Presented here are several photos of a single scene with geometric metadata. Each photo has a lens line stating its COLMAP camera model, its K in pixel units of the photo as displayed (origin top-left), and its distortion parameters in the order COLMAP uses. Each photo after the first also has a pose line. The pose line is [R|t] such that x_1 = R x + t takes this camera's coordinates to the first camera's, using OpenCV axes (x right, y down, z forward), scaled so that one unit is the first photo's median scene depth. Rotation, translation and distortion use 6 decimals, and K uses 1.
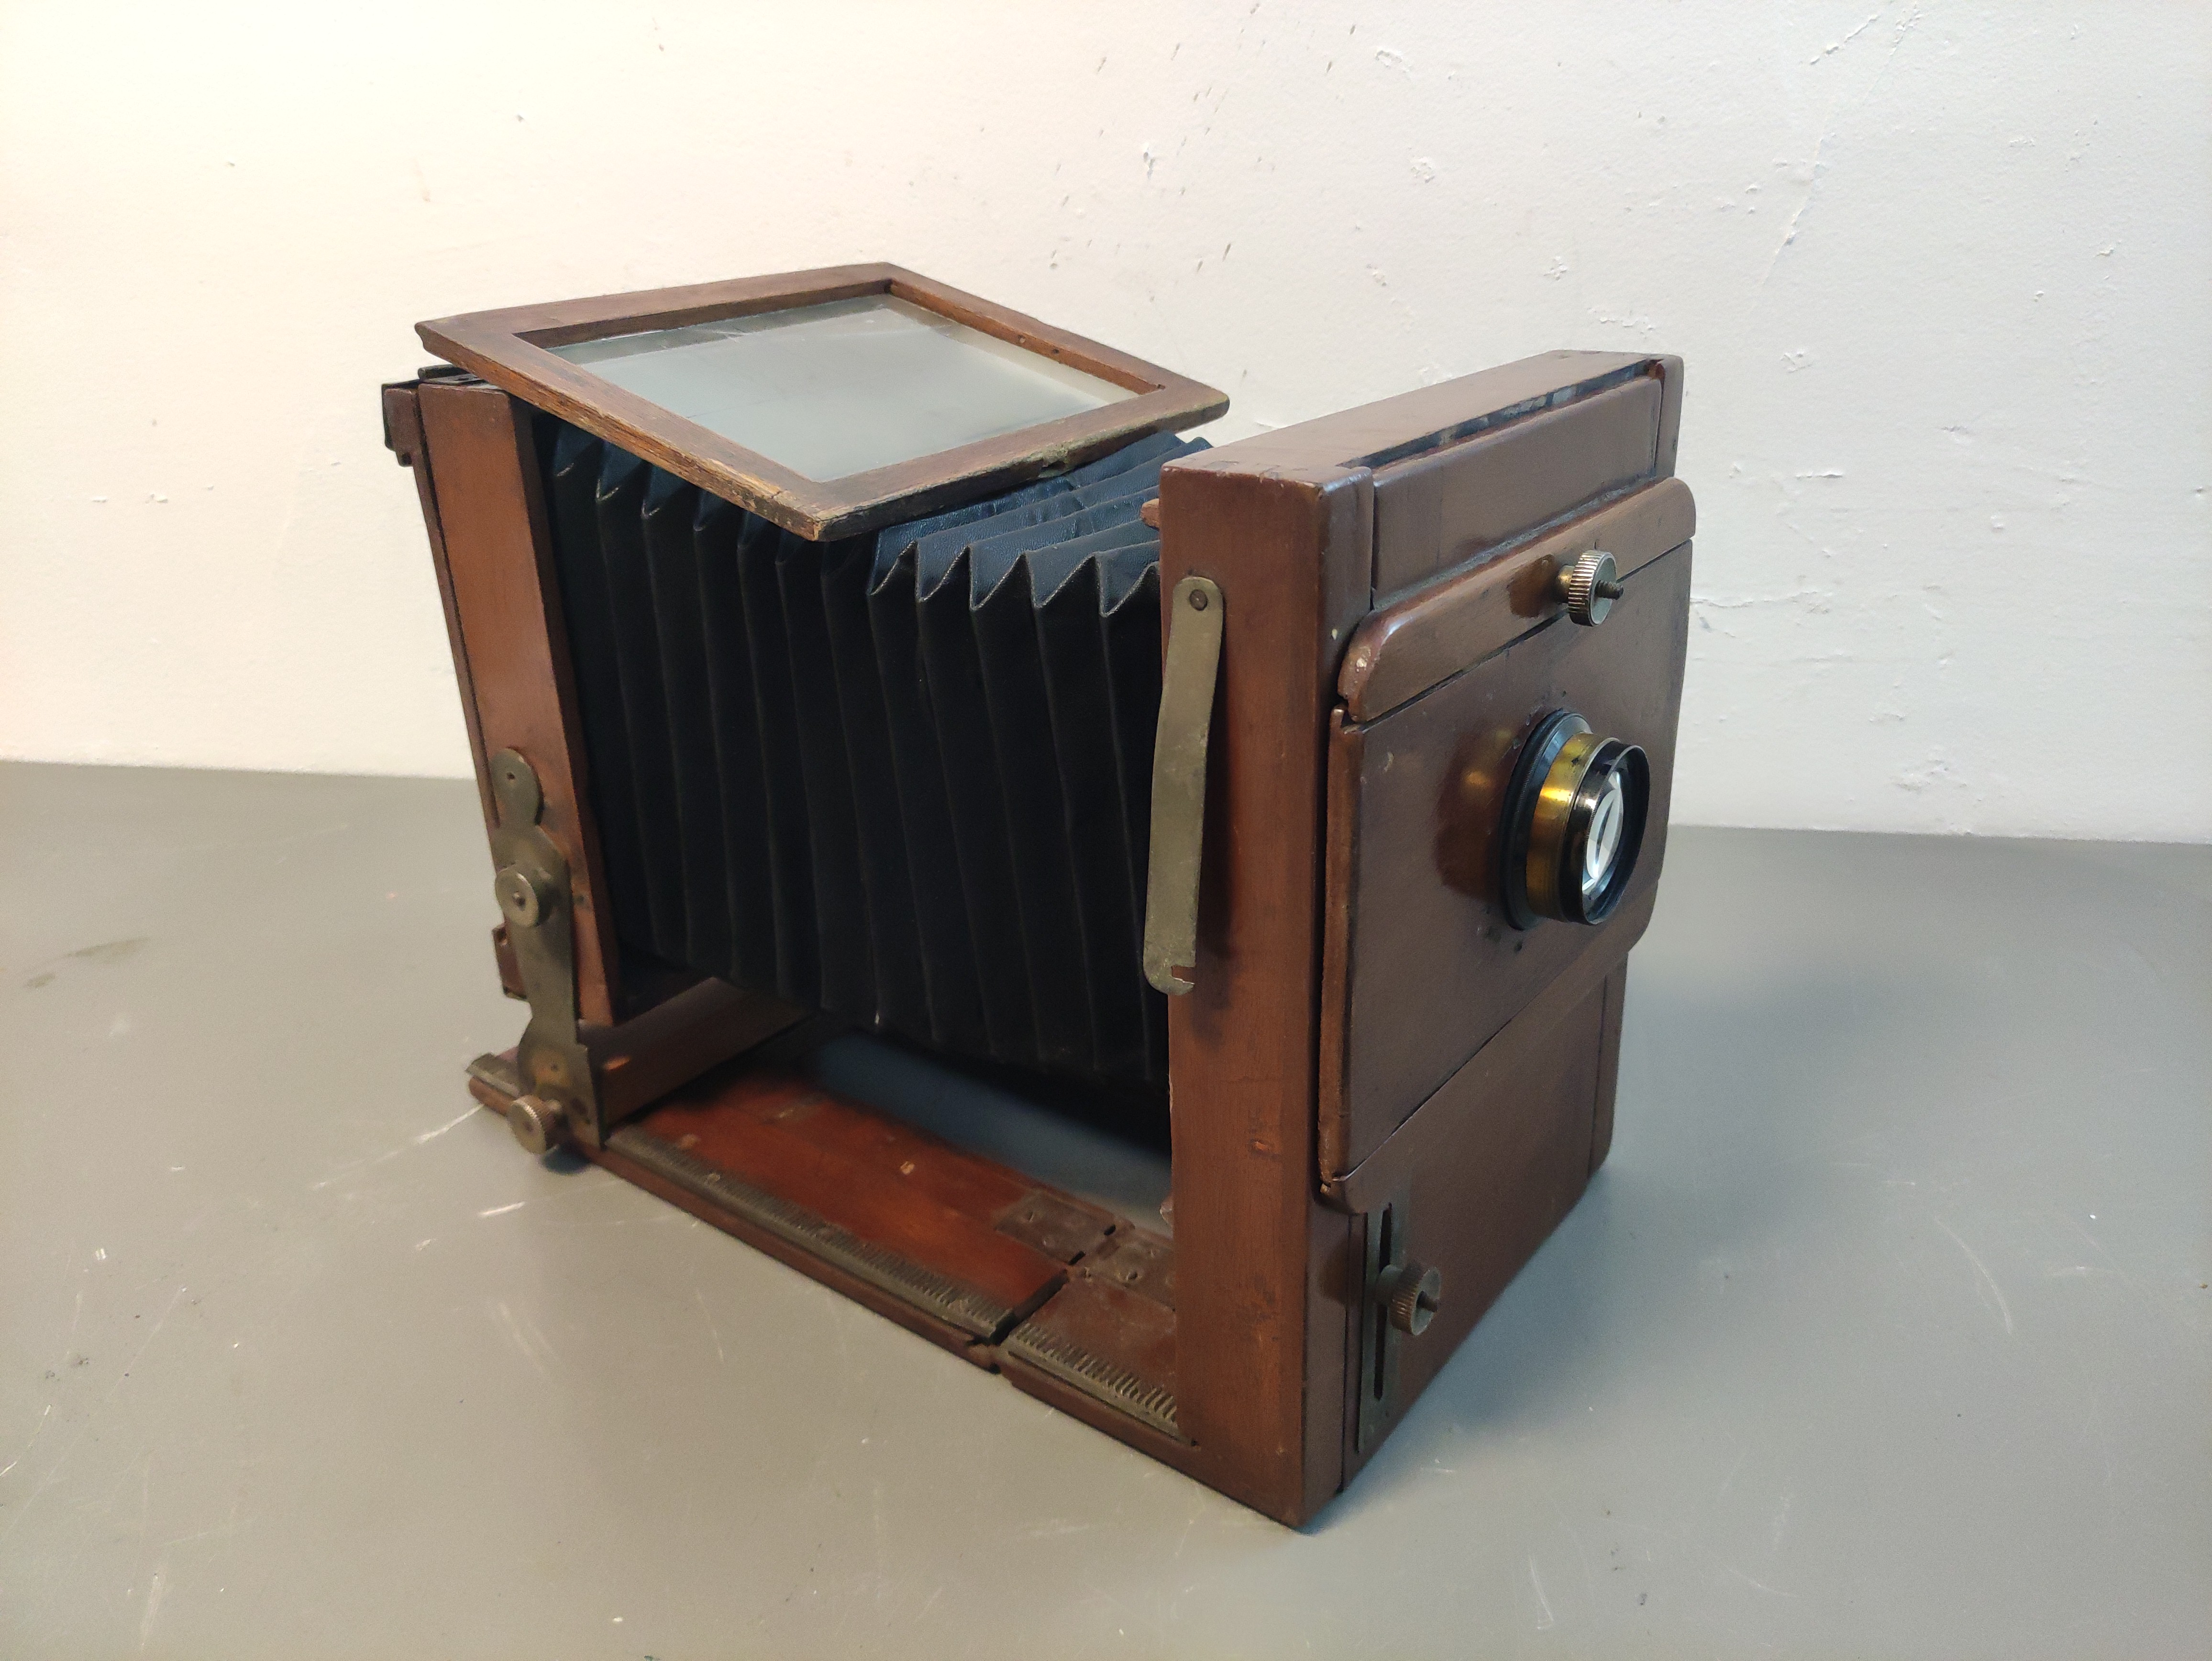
lens RADIAL K [[1705.9, 0, 1084.3], [0, 1705.9, 826.2], [0, 0, 1]] dist [0.010435, -0.010786]
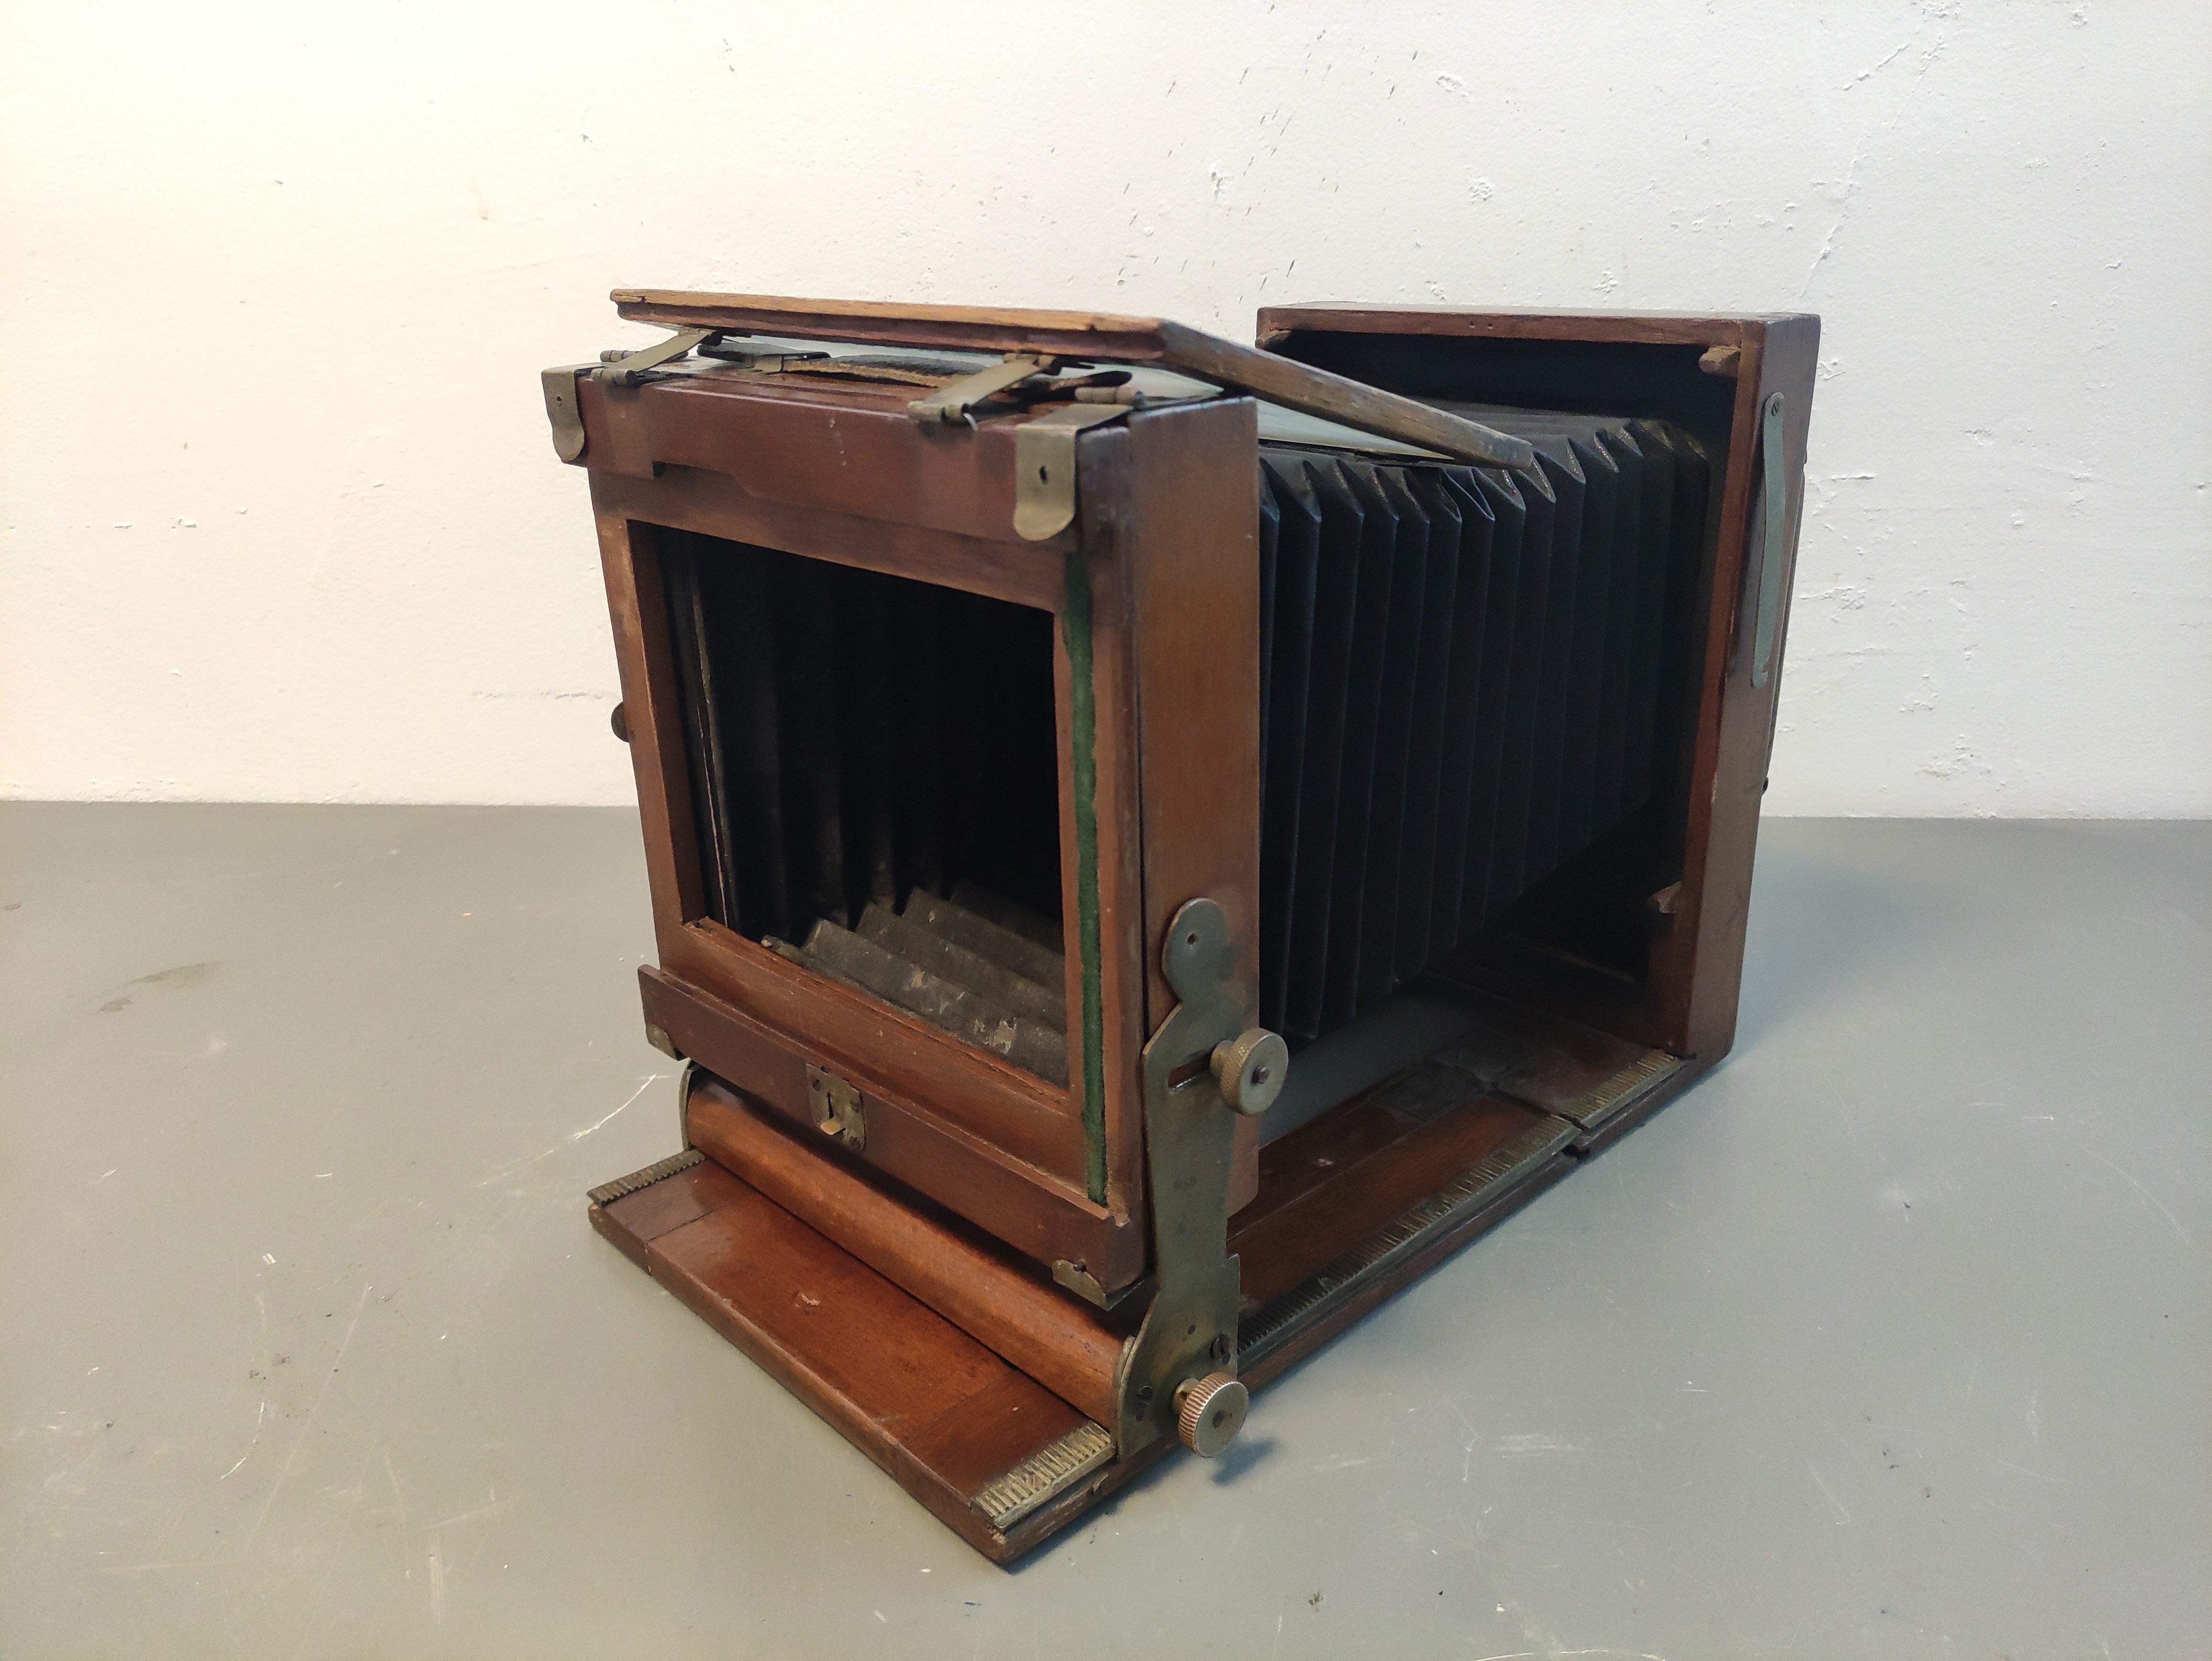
lens RADIAL K [[1705.9, 0, 1084.0], [0, 1705.9, 820.4], [0, 0, 1]] dist [0.010435, -0.010786]
pose [[0.996791, -0.022711, 0.076755, -0.132408], [0.026072, 0.998732, -0.043072, 0.040418], [-0.075680, 0.044935, 0.996119, -0.006224]]
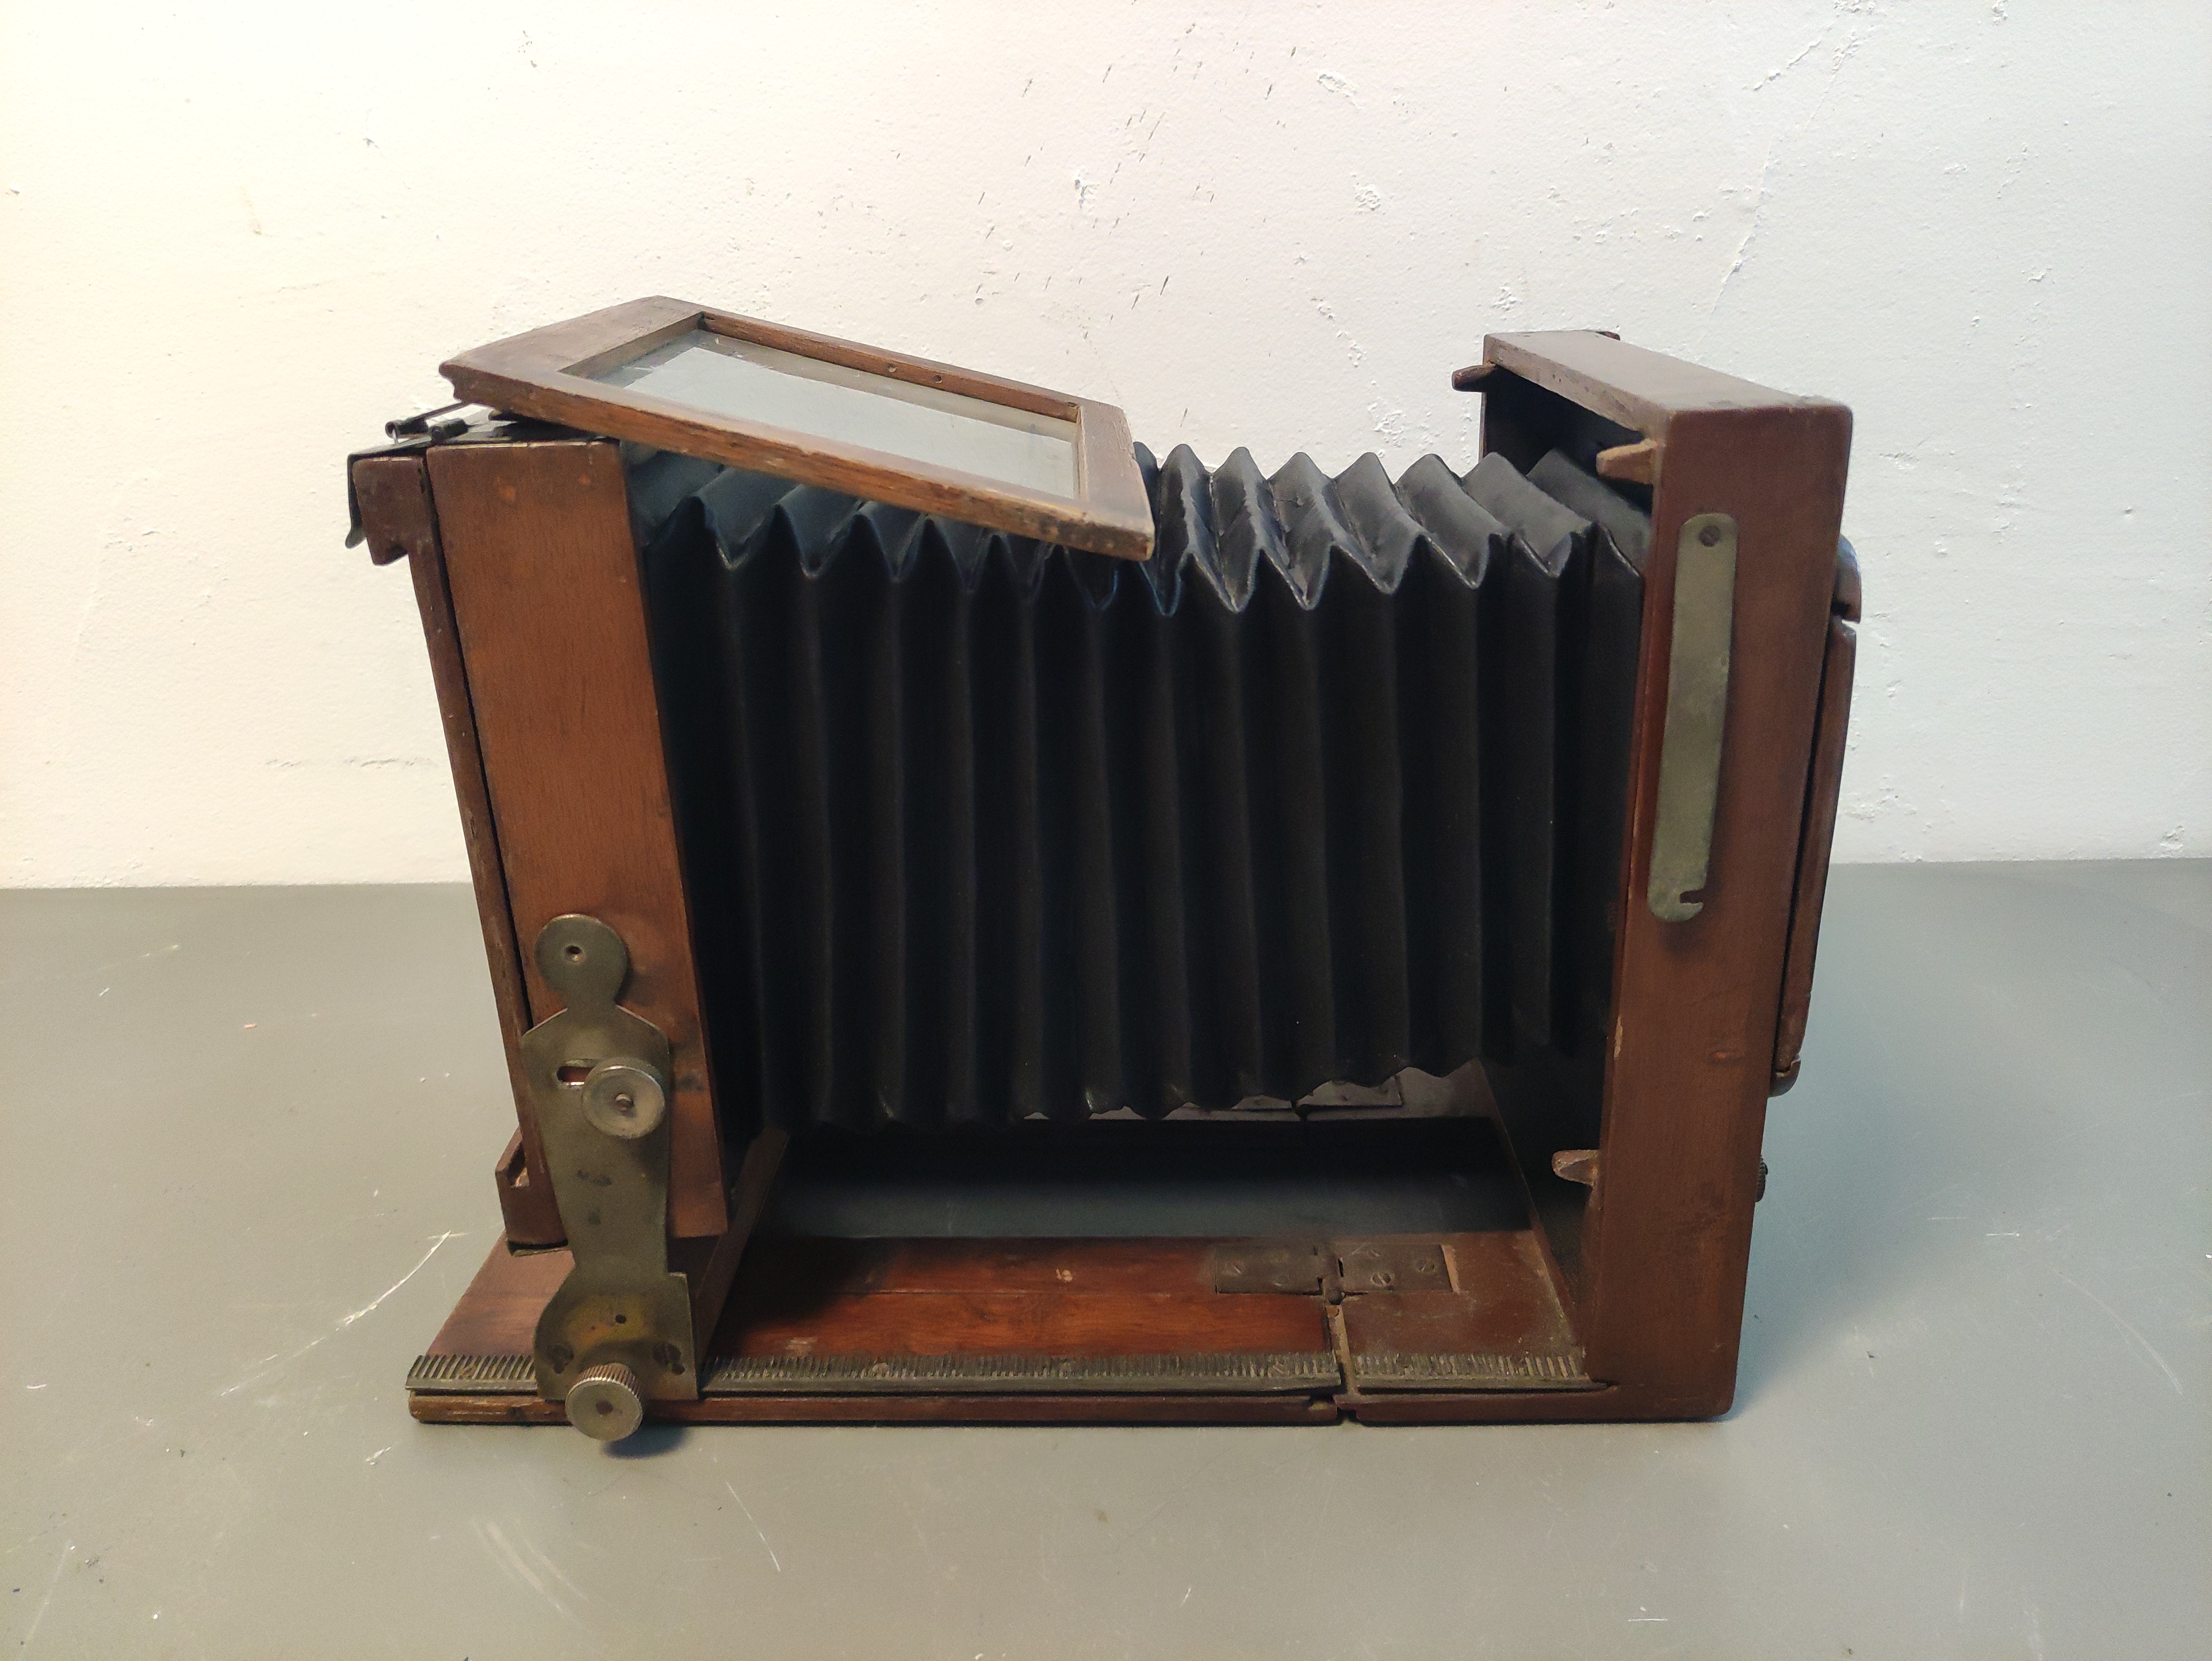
lens RADIAL K [[1705.9, 0, 1094.7], [0, 1705.9, 818.3], [0, 0, 1]] dist [0.010435, -0.010786]
pose [[0.989412, -0.047741, 0.137061, -0.101080], [0.053185, 0.997923, -0.036337, -0.010258], [-0.135042, 0.043242, 0.989896, 0.087088]]
